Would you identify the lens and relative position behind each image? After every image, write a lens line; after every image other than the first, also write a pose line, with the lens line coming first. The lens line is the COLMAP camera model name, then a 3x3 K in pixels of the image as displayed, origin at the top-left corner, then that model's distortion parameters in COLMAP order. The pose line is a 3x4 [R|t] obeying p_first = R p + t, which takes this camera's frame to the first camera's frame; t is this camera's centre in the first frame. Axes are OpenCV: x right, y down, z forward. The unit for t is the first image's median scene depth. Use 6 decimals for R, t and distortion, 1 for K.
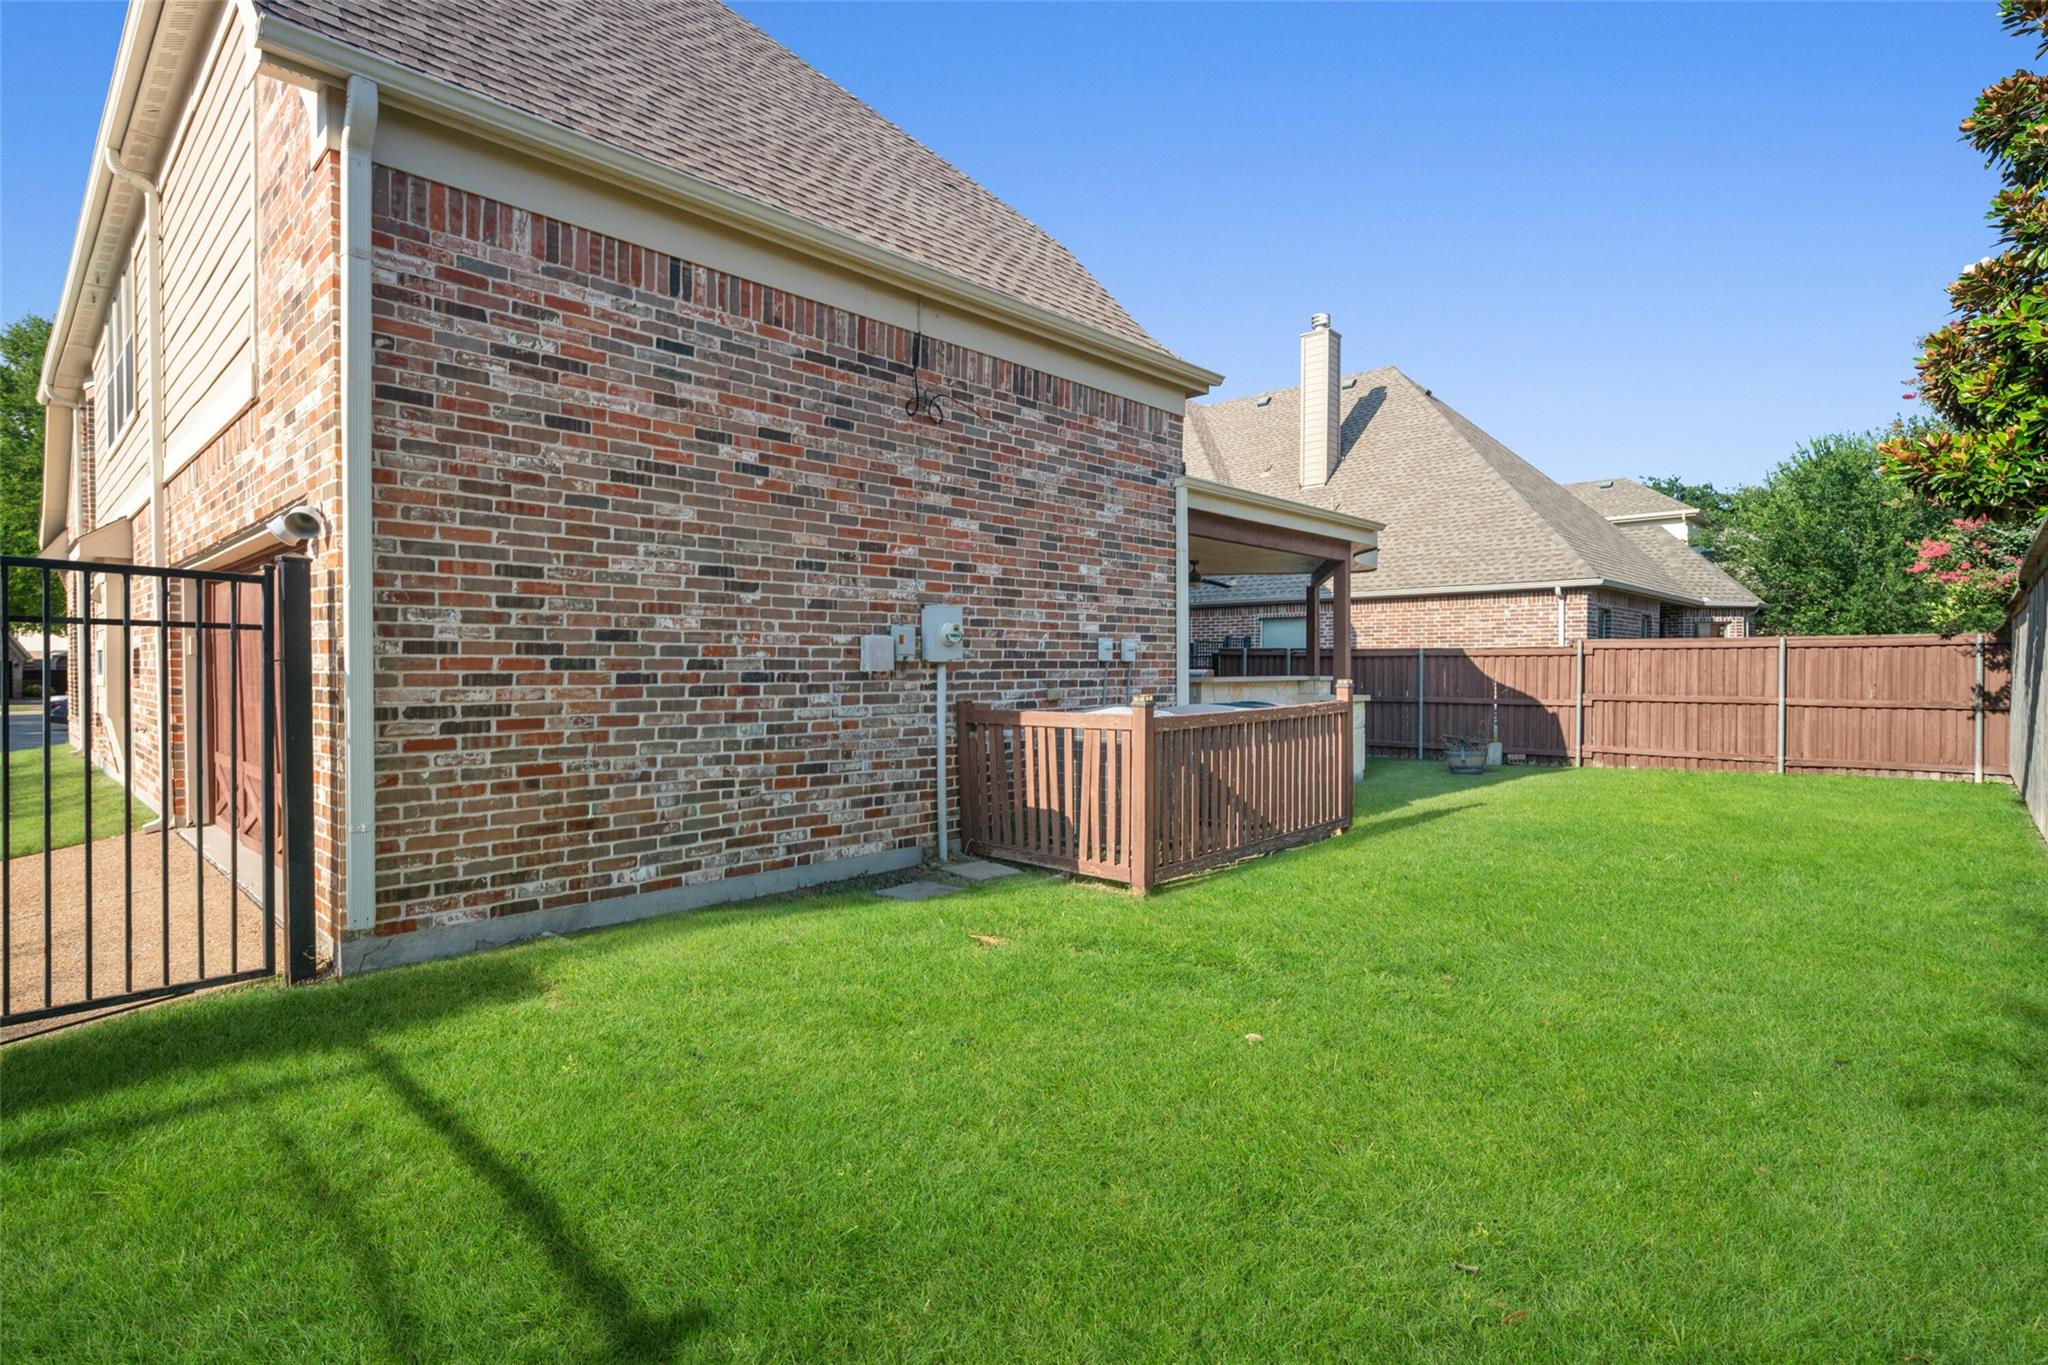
lens RADIAL K [[1003.2, 0, 1024.0], [0, 1003.2, 682.5], [0, 0, 1]] dist [0.000531, 0.000023]
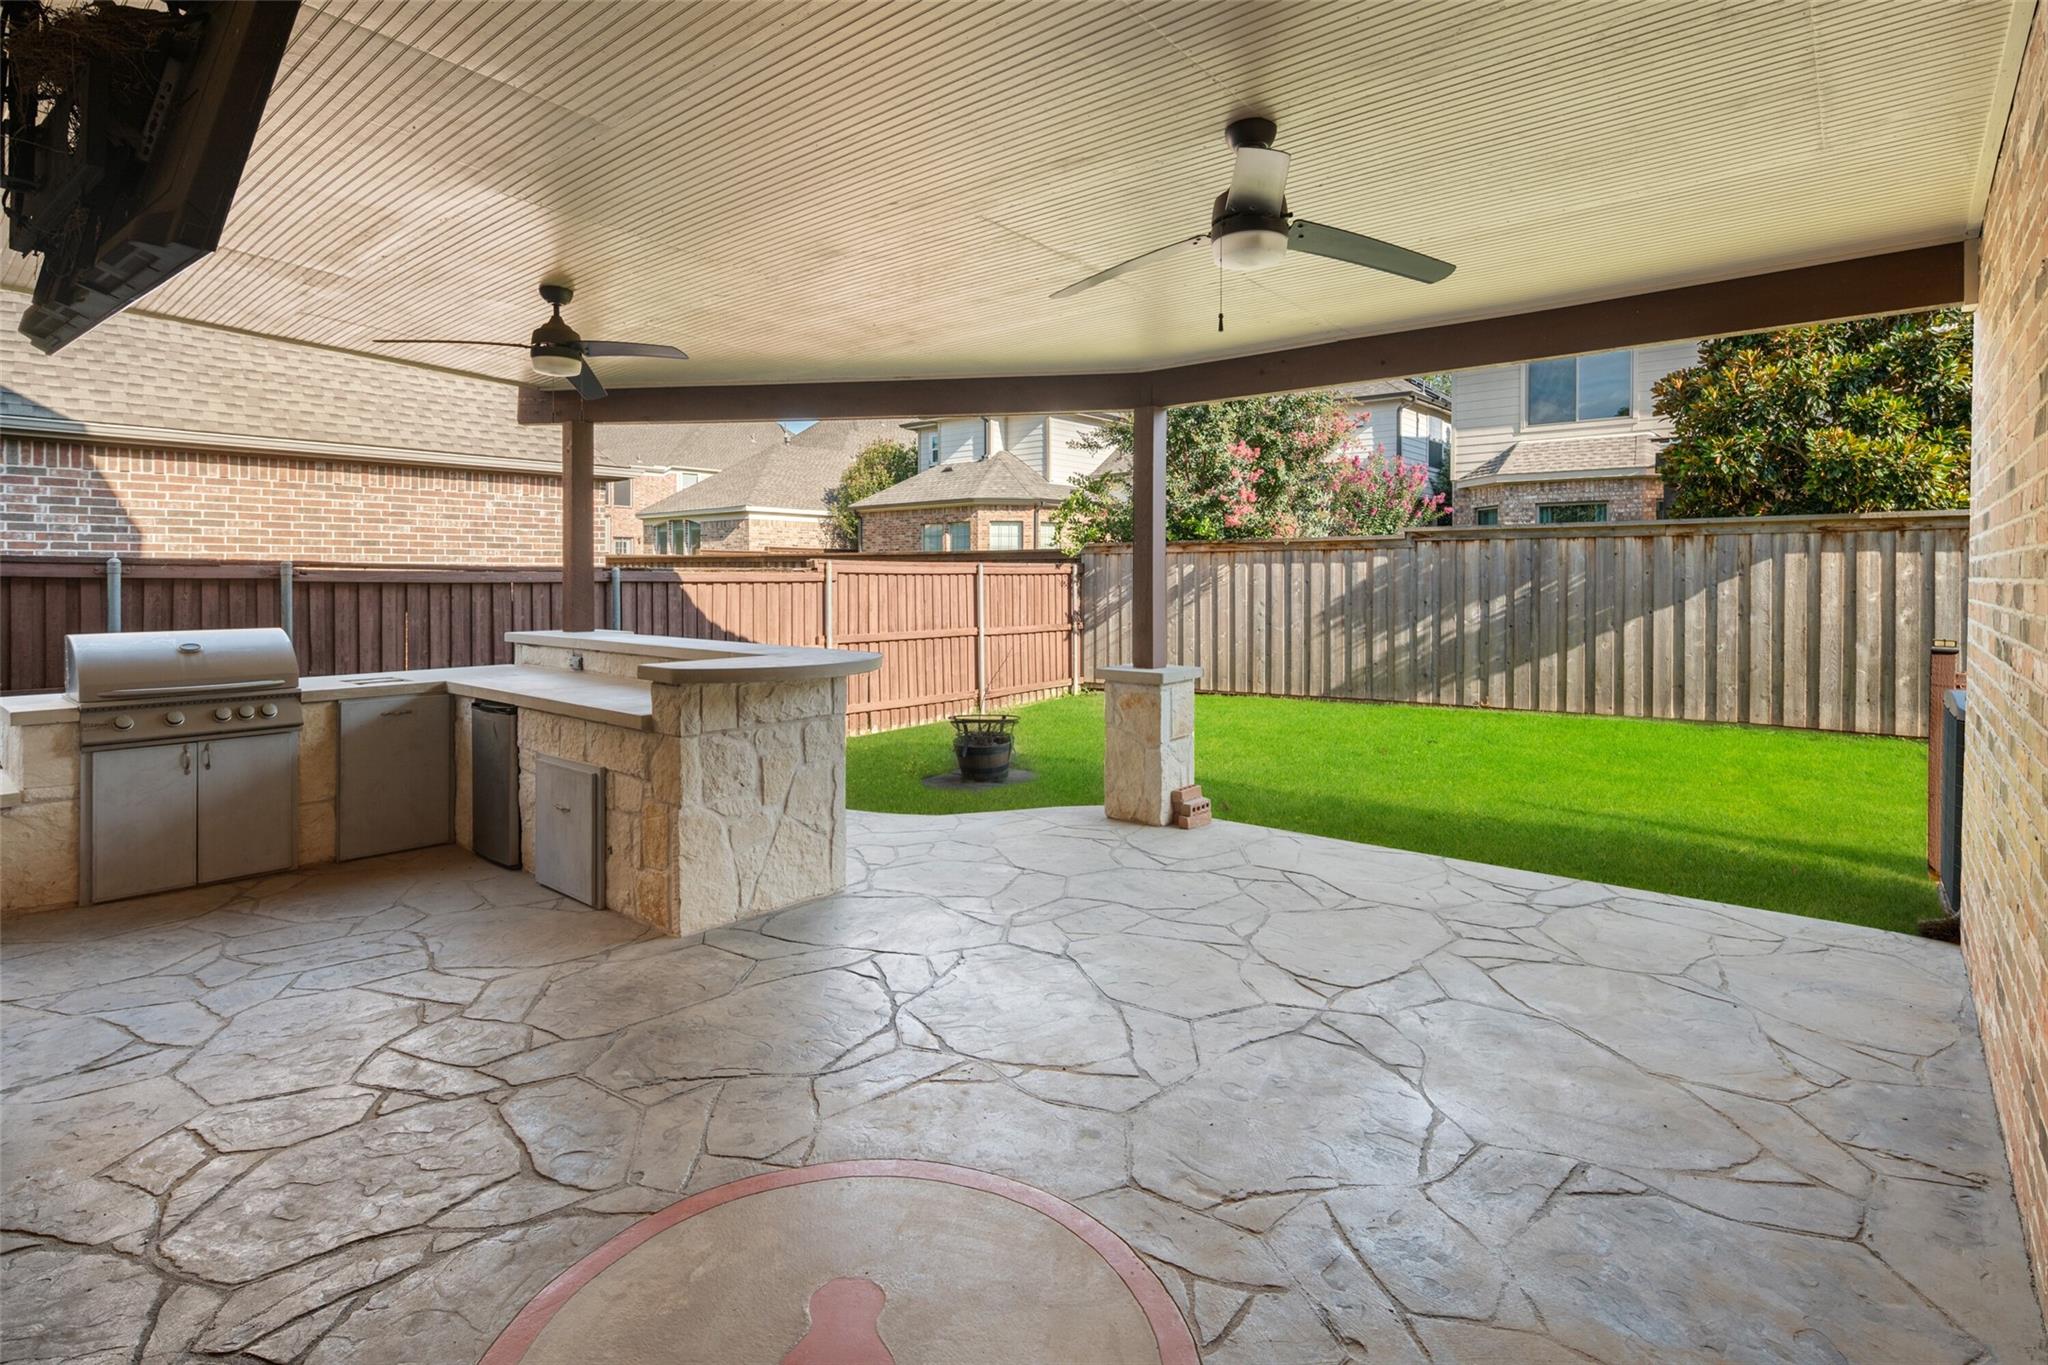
lens RADIAL K [[1017.2, 0, 1023.7], [0, 1017.2, 585.7], [0, 0, 1]] dist [0.000024, -0.000021]
pose [[-0.059329, -0.010223, 0.998186, -0.265997], [0.014282, 0.999837, 0.011089, -0.046896], [-0.998136, 0.014914, -0.059173, 1.368376]]
